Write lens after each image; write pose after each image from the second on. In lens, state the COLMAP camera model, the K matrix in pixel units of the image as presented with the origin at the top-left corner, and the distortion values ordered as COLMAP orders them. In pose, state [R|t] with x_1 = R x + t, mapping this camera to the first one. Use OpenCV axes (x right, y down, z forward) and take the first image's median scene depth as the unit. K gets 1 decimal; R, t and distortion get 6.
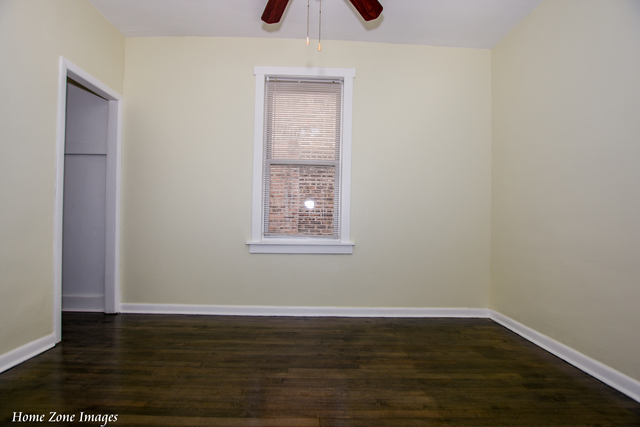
lens RADIAL K [[288.6, 0, 318.1], [0, 288.6, 217.8], [0, 0, 1]] dist [-0.019962, 0.000002]
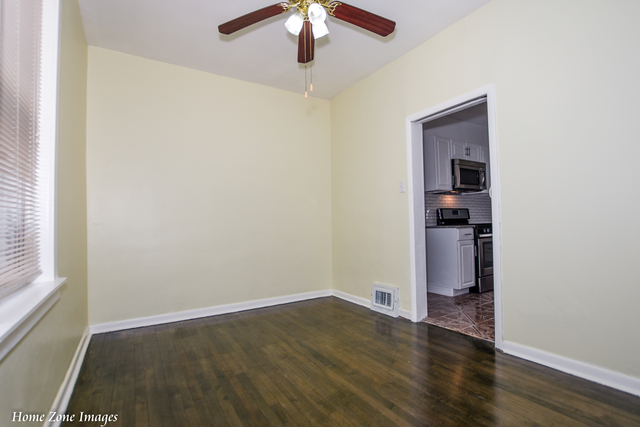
lens RADIAL K [[288.6, 0, 318.1], [0, 288.6, 217.8], [0, 0, 1]] dist [-0.019962, 0.000002]
pose [[-0.505945, 0.017367, 0.862391, -0.723264], [0.001670, 0.999815, -0.019154, -0.019304], [-0.862564, -0.008251, -0.505880, 1.024588]]
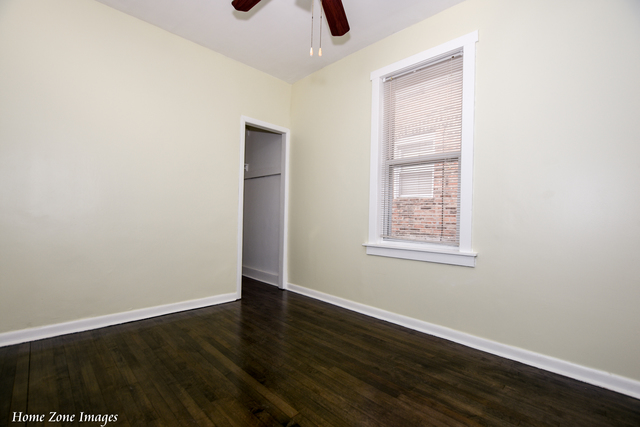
lens RADIAL K [[288.6, 0, 318.1], [0, 288.6, 217.8], [0, 0, 1]] dist [-0.019962, 0.000002]
pose [[0.688126, 0.001520, -0.725590, 0.472522], [-0.005940, 0.999976, -0.003539, -0.004578], [0.725567, 0.006745, 0.688119, 0.190270]]
